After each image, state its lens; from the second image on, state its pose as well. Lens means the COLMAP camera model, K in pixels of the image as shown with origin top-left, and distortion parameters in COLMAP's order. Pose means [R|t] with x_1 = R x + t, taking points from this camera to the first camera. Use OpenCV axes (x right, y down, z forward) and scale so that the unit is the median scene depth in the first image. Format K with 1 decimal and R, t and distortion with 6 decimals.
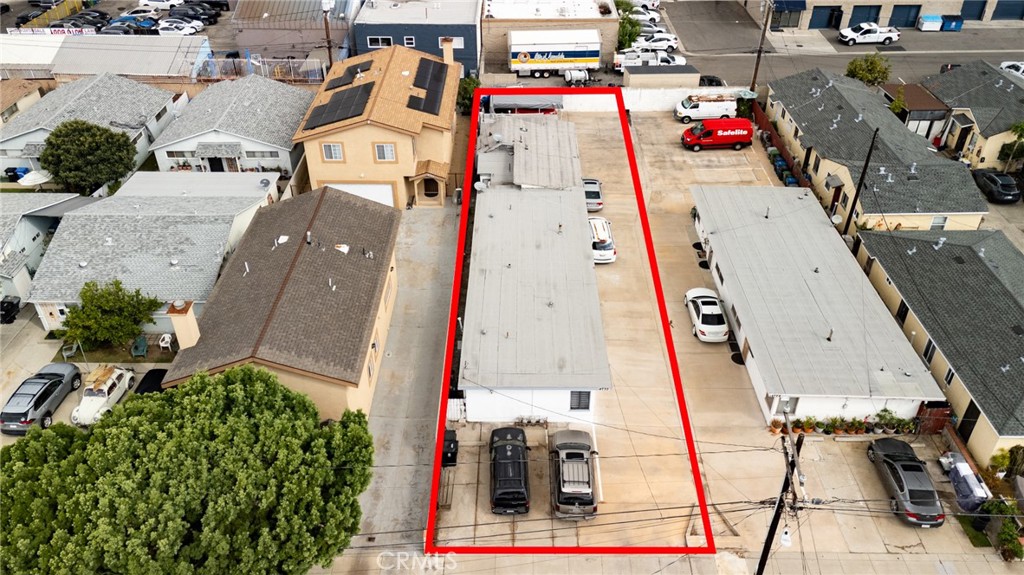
lens RADIAL K [[782.6, 0, 514.7], [0, 782.6, 254.8], [0, 0, 1]] dist [0.083229, -0.091311]
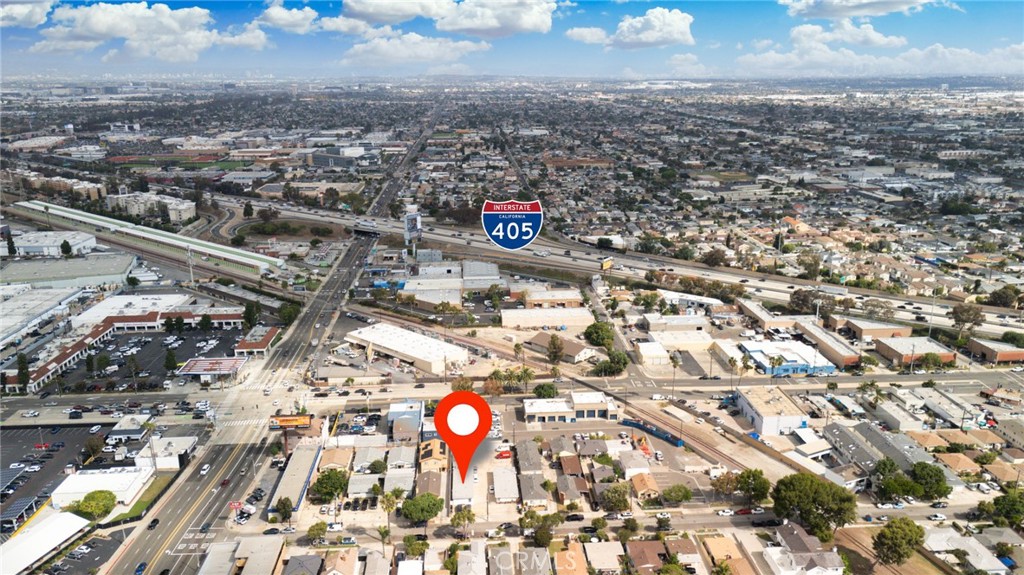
lens RADIAL K [[754.5, 0, 512.0], [0, 754.5, 287.5], [0, 0, 1]] dist [0.053190, -0.035413]
pose [[0.997606, -0.022784, 0.065294, 0.036446], [0.041760, 0.951060, -0.306173, 0.278861], [-0.055123, 0.308167, 0.949734, -3.595238]]
